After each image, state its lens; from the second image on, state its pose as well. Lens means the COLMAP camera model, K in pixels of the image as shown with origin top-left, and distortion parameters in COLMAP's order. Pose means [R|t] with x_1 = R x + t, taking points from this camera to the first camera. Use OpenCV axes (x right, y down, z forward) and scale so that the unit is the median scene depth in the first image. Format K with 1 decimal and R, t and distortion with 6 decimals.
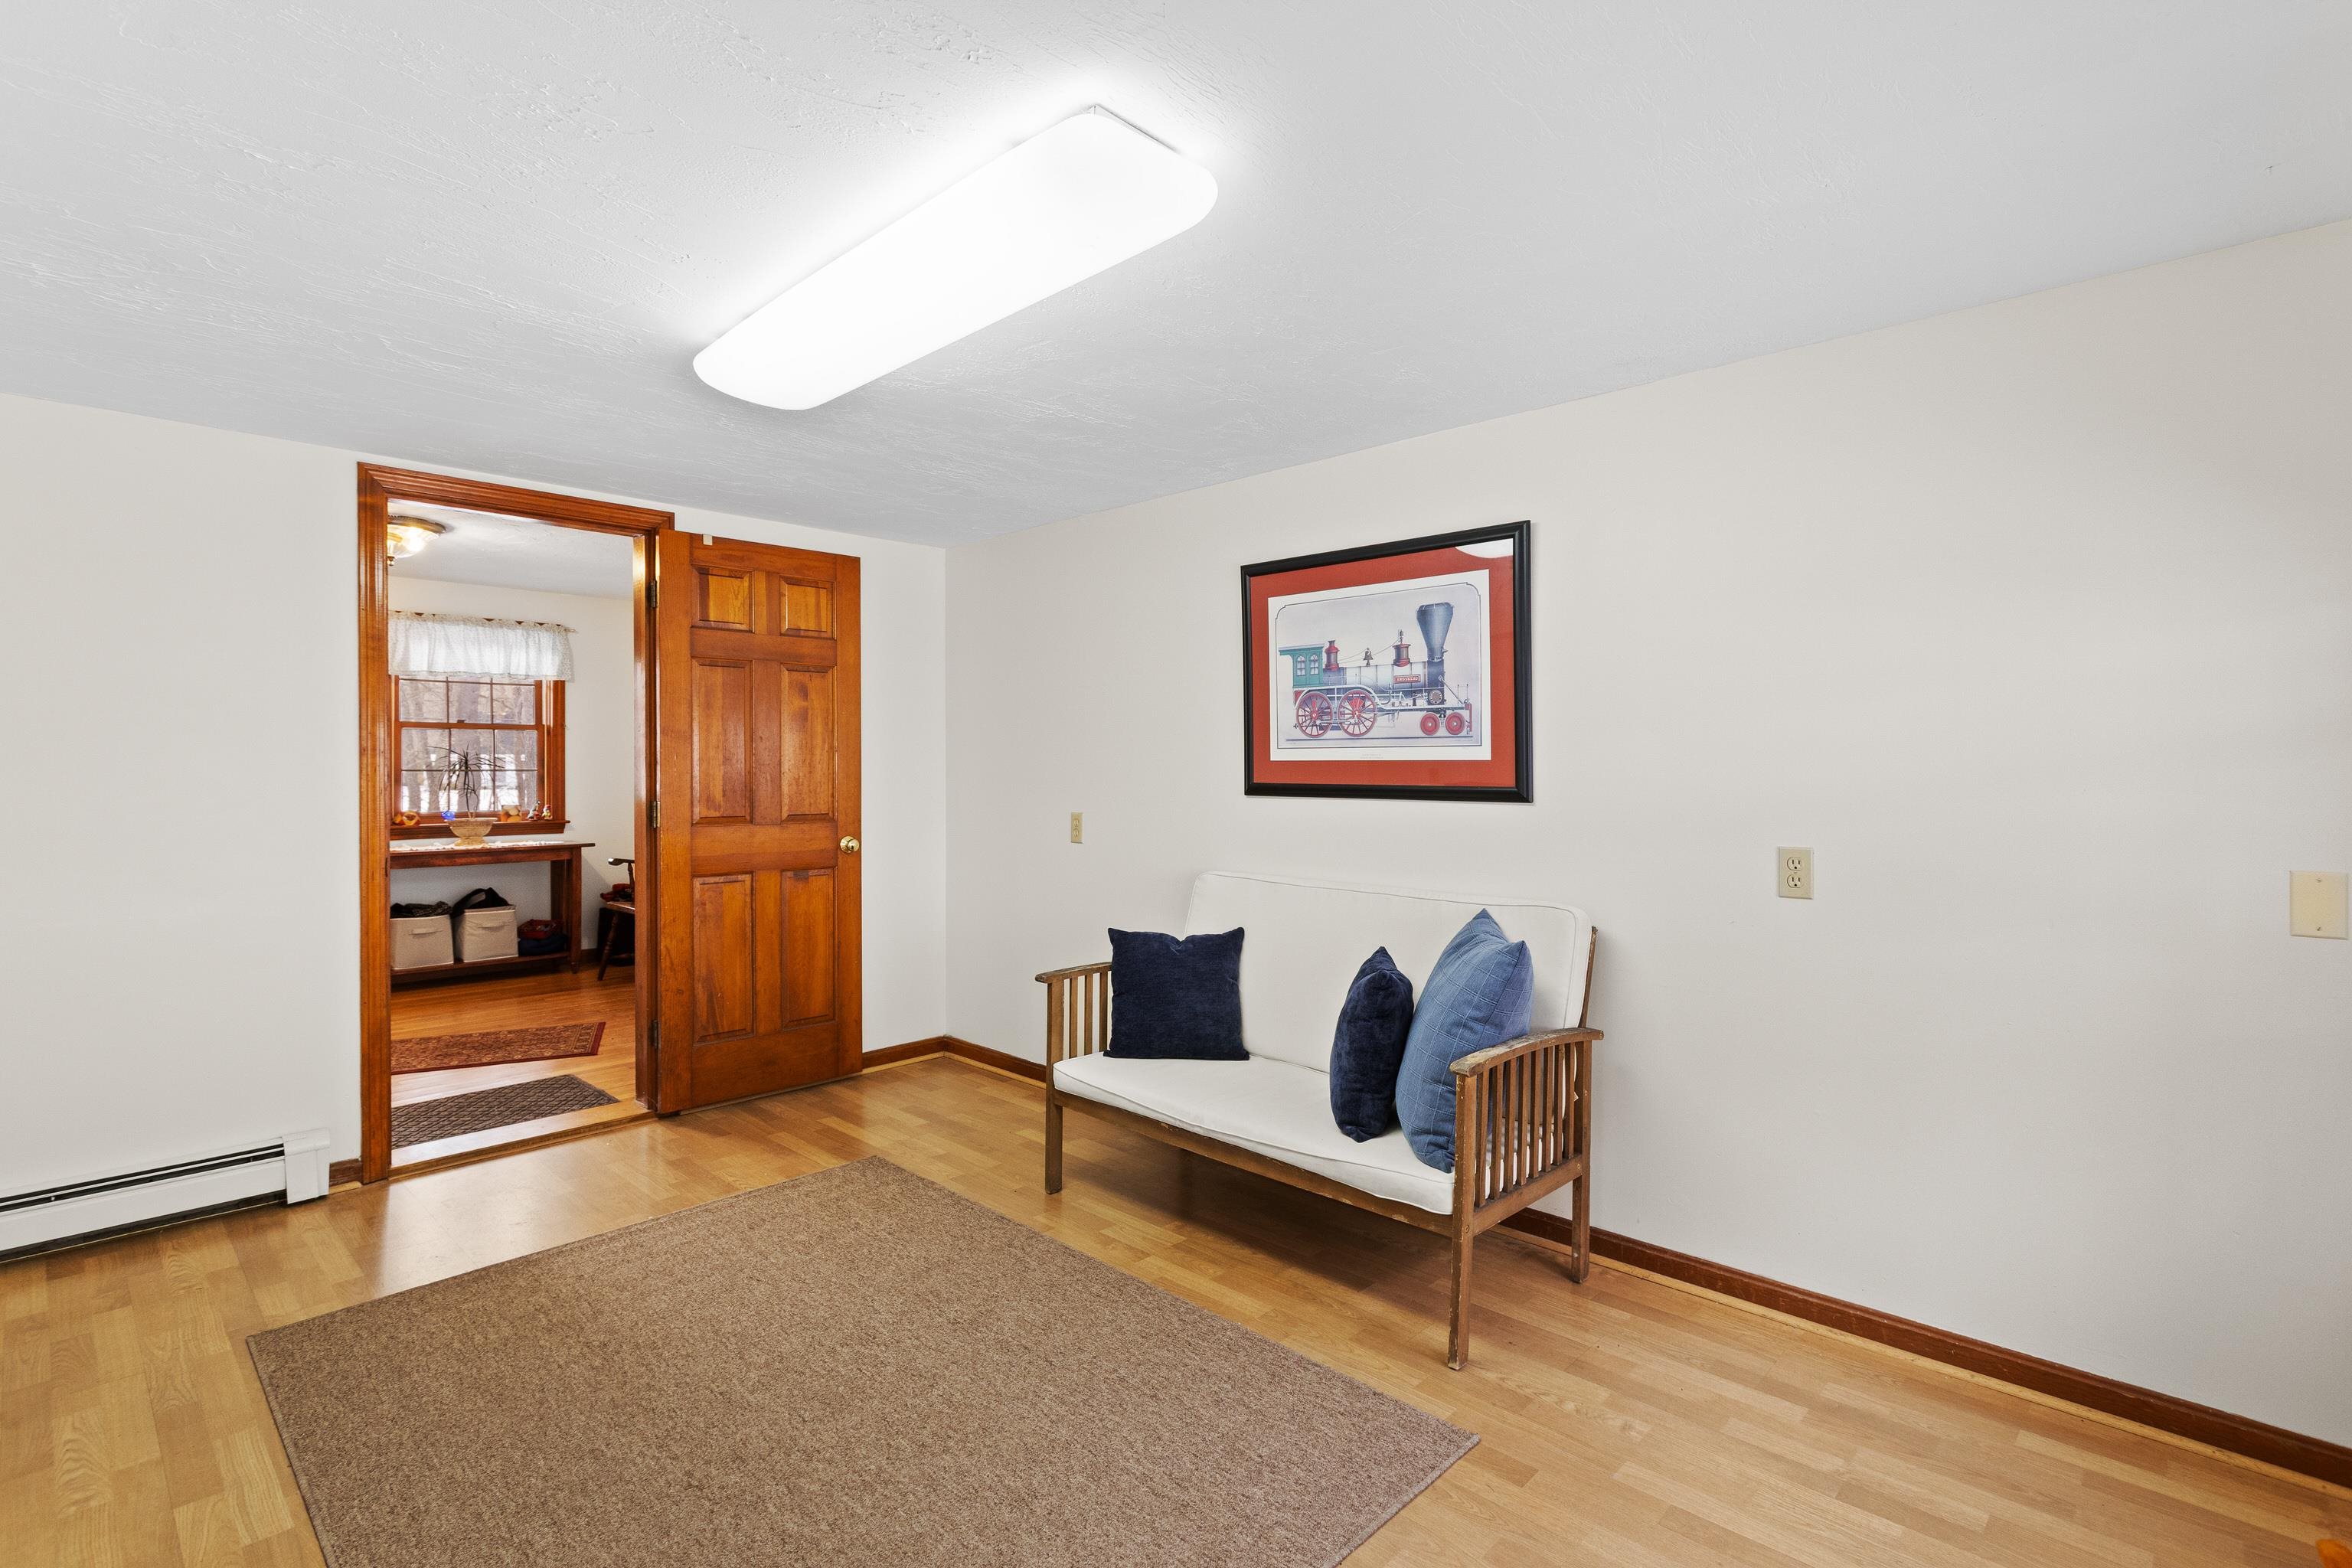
lens RADIAL K [[1115.0, 0, 1184.6], [0, 1115.0, 769.9], [0, 0, 1]] dist [0.000781, 0.000016]
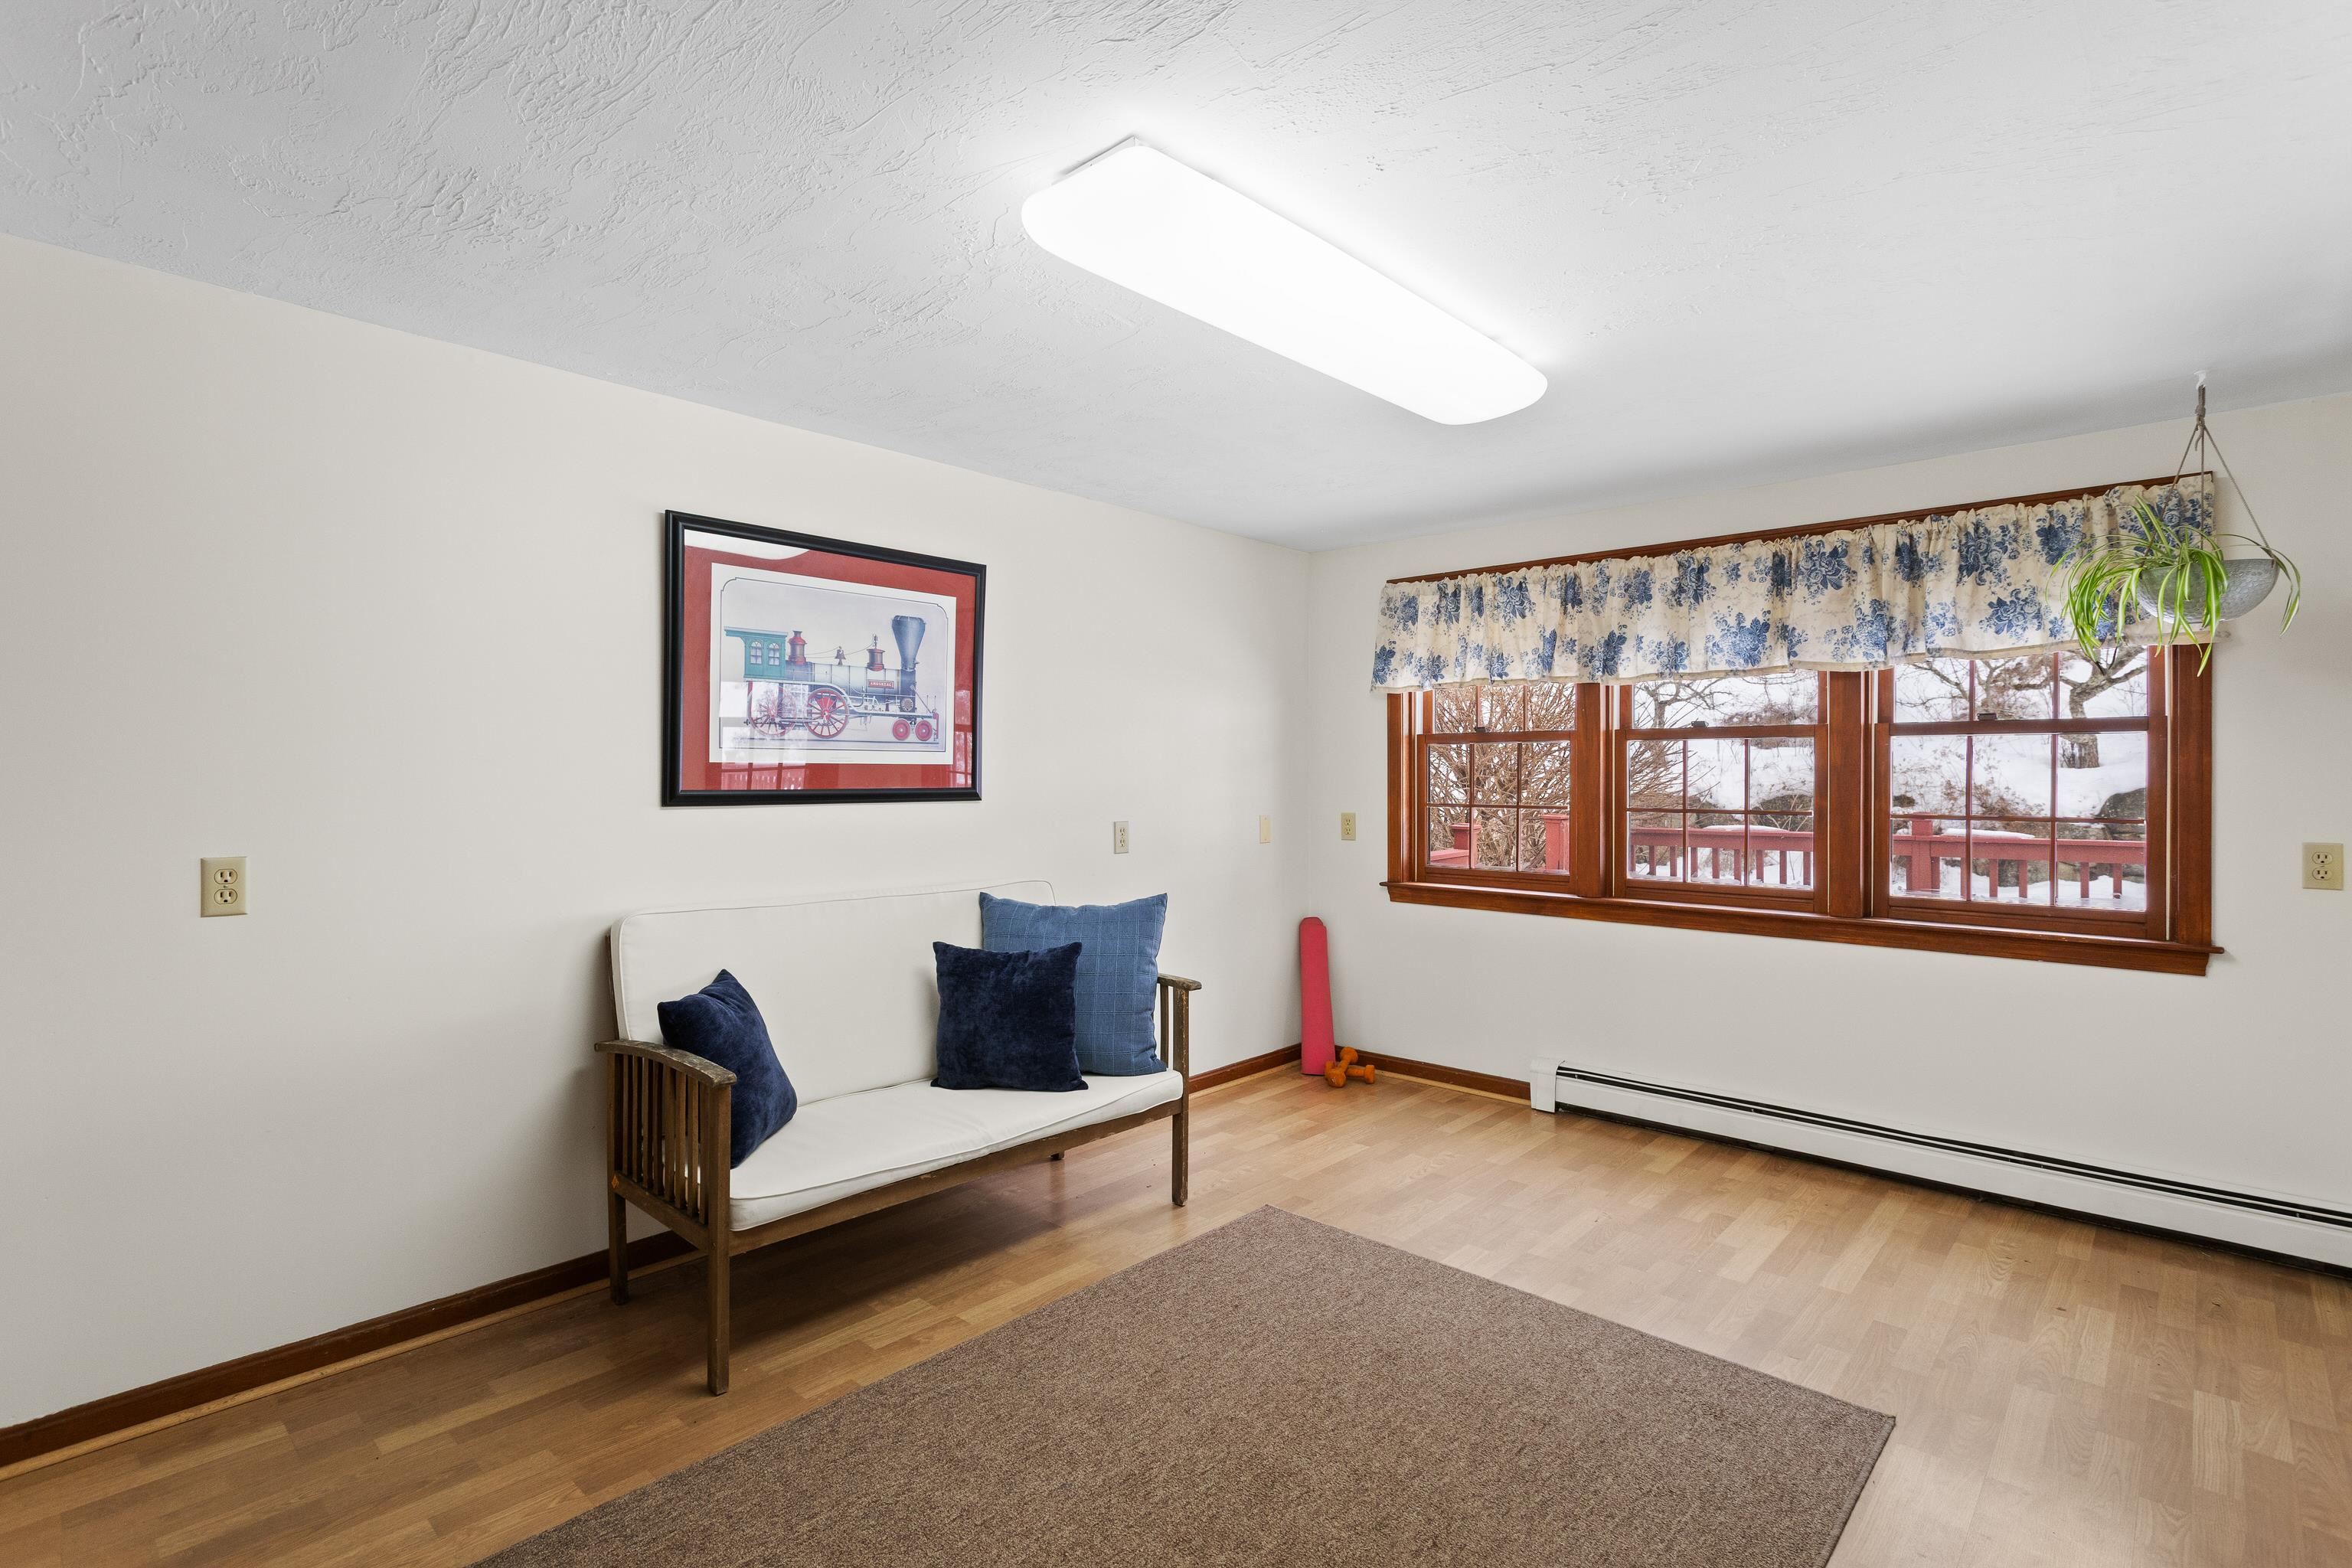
lens RADIAL K [[1116.1, 0, 1176.0], [0, 1116.1, 784.0], [0, 0, 1]] dist [-0.003763, 0.000197]
pose [[-0.018436, -0.009973, 0.999780, -0.837954], [0.004171, 0.999941, 0.010052, 0.000584], [-0.999821, 0.004356, -0.018394, 0.761744]]
